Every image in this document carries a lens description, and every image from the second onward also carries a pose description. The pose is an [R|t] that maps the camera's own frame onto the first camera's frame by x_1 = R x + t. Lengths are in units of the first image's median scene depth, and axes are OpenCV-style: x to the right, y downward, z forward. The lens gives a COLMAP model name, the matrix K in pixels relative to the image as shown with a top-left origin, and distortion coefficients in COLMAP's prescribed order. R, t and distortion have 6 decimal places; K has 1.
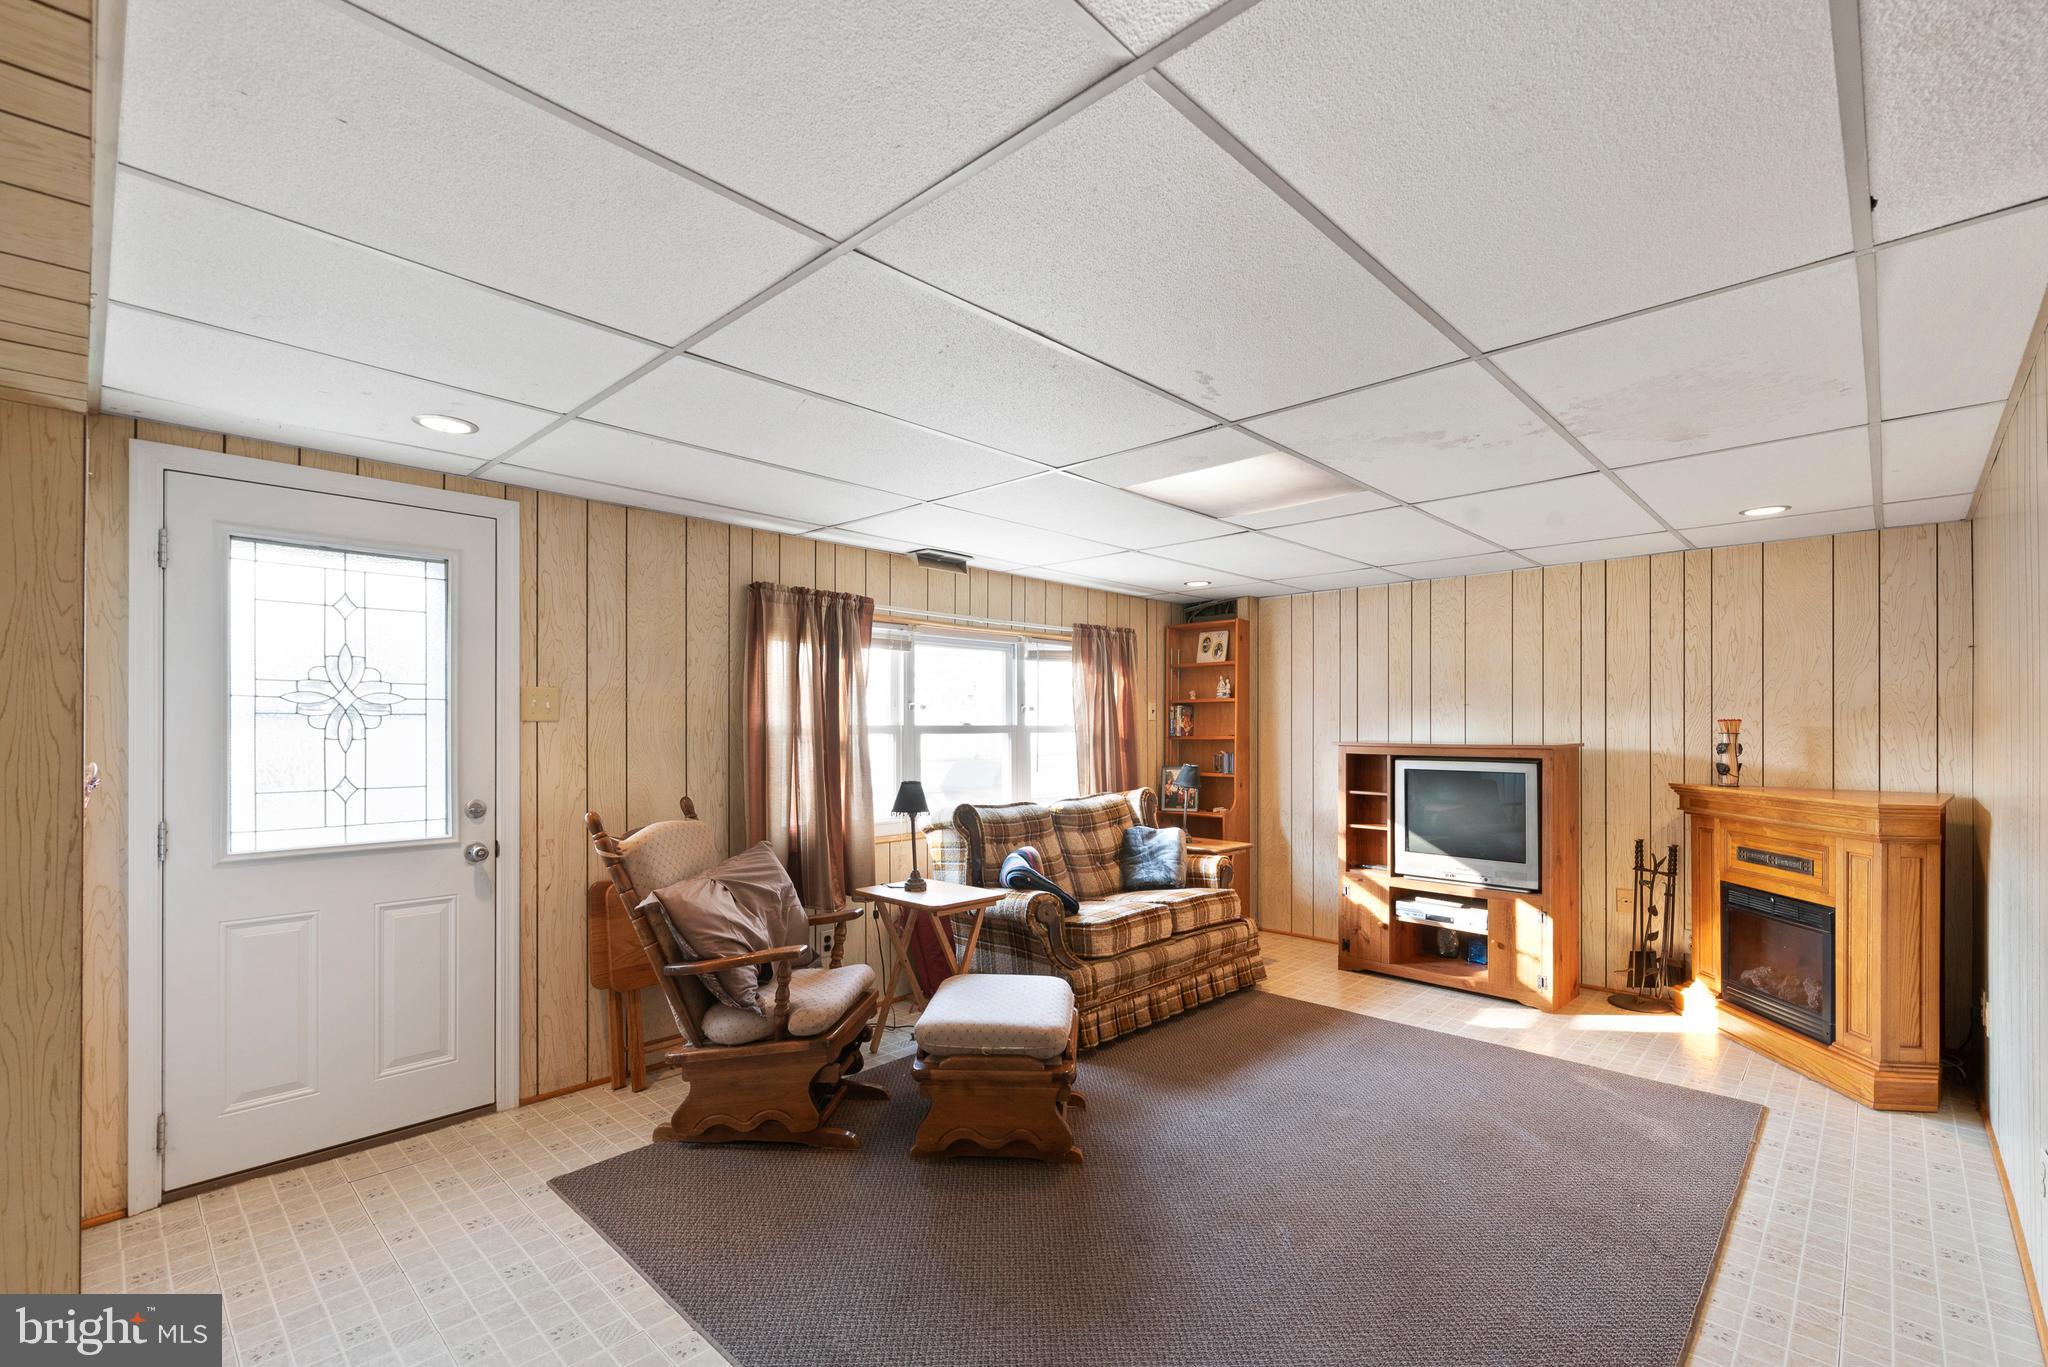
lens RADIAL K [[894.2, 0, 1002.5], [0, 894.2, 718.7], [0, 0, 1]] dist [0.001159, -0.000194]
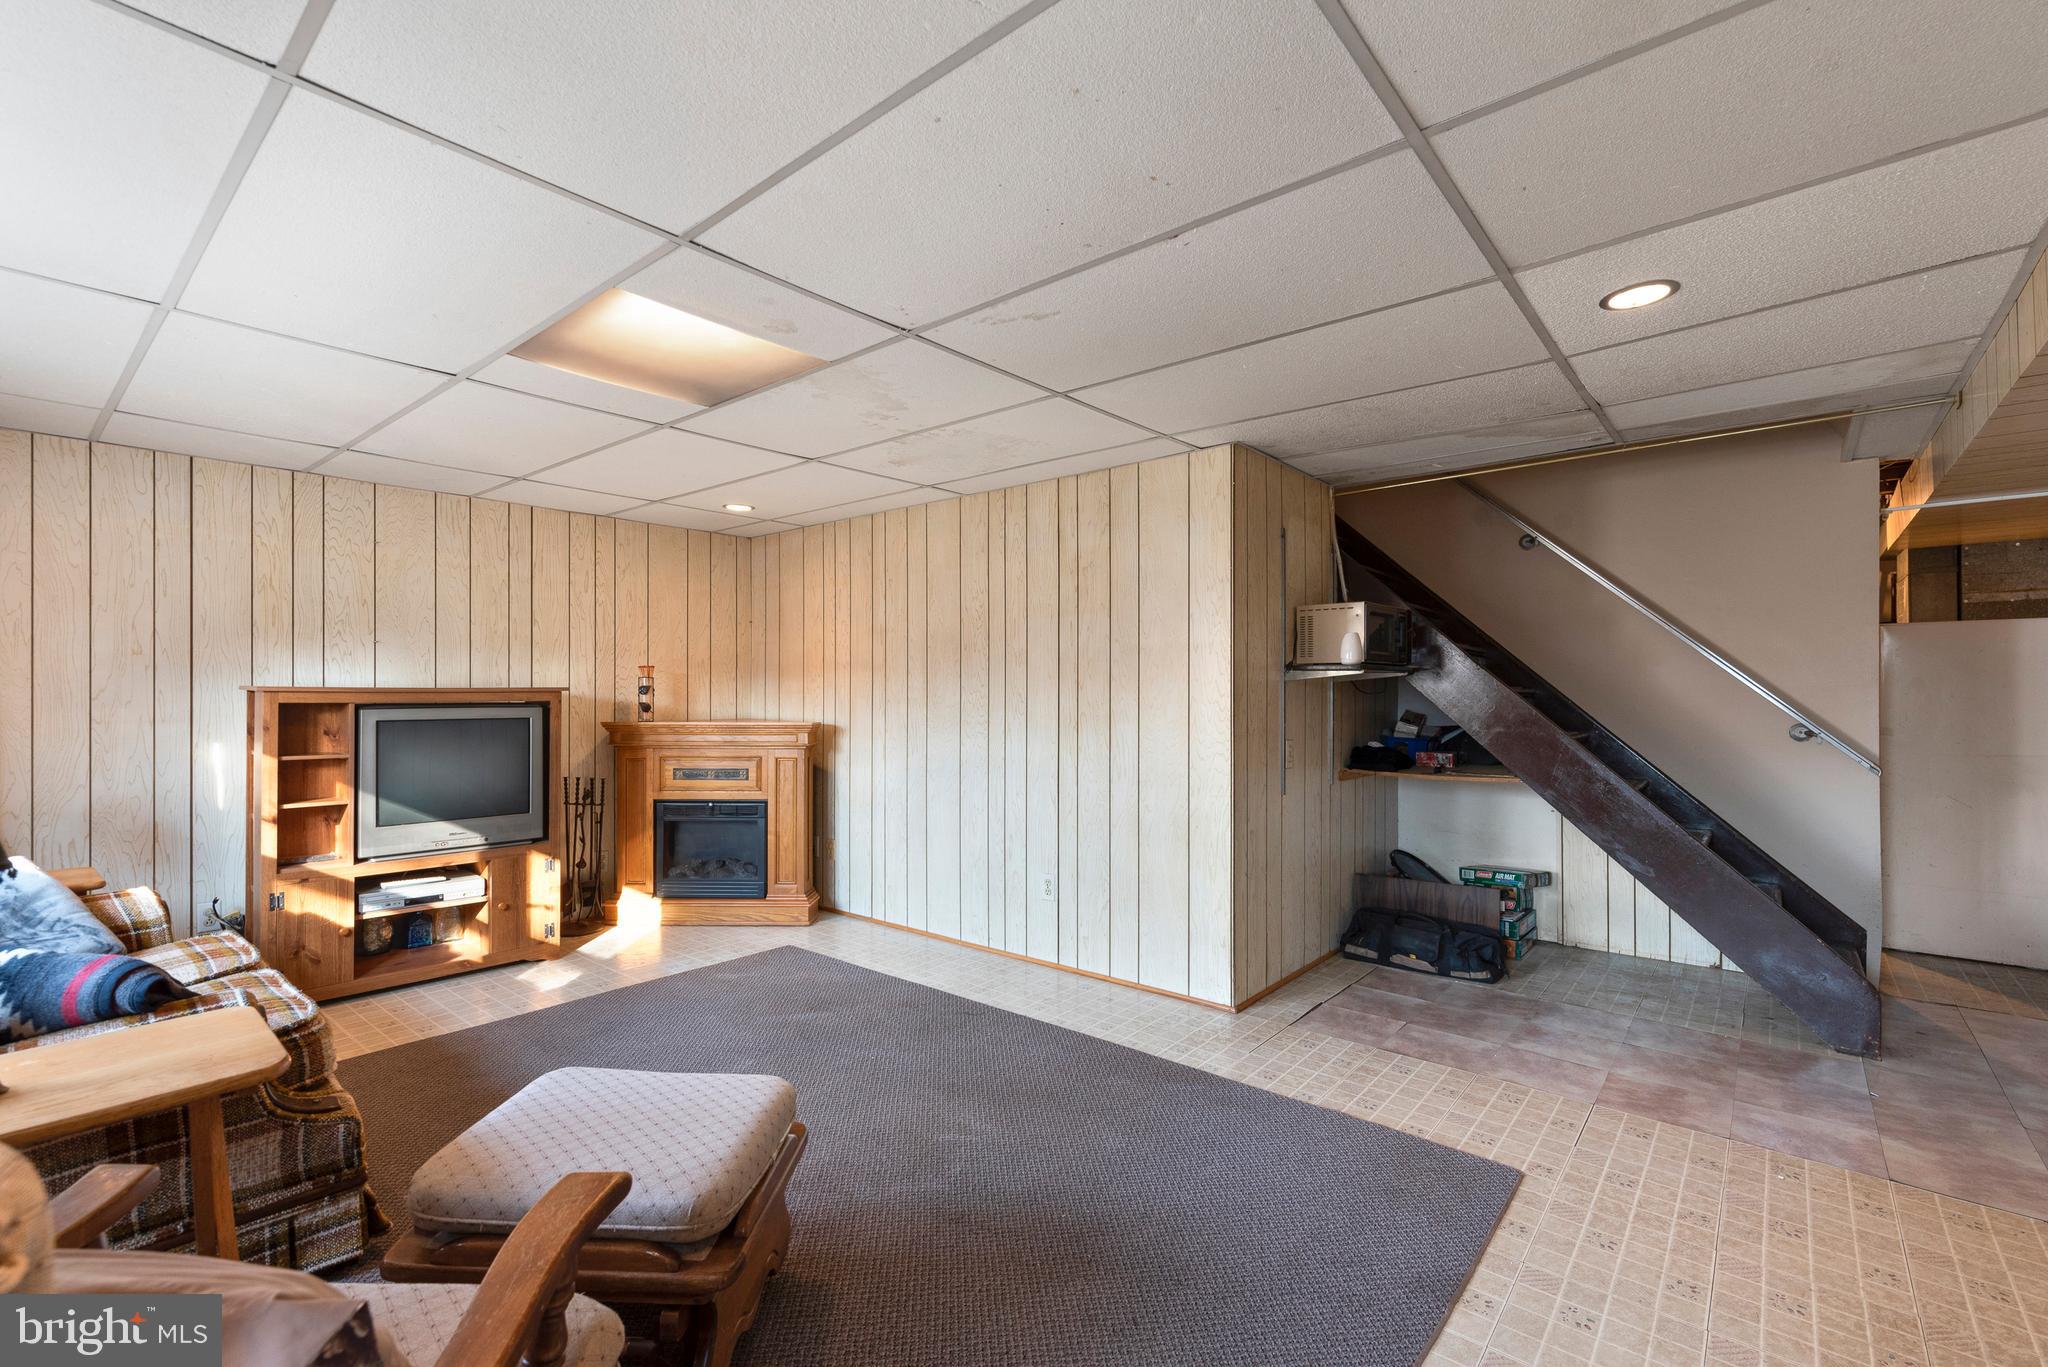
lens RADIAL K [[905.1, 0, 1024.0], [0, 905.1, 683.5], [0, 0, 1]] dist [0.002104, -0.000100]
pose [[-0.077223, 0.008083, 0.996981, -0.418937], [-0.009856, 0.999912, -0.008870, 0.028684], [-0.996965, -0.010511, -0.077137, 0.558320]]
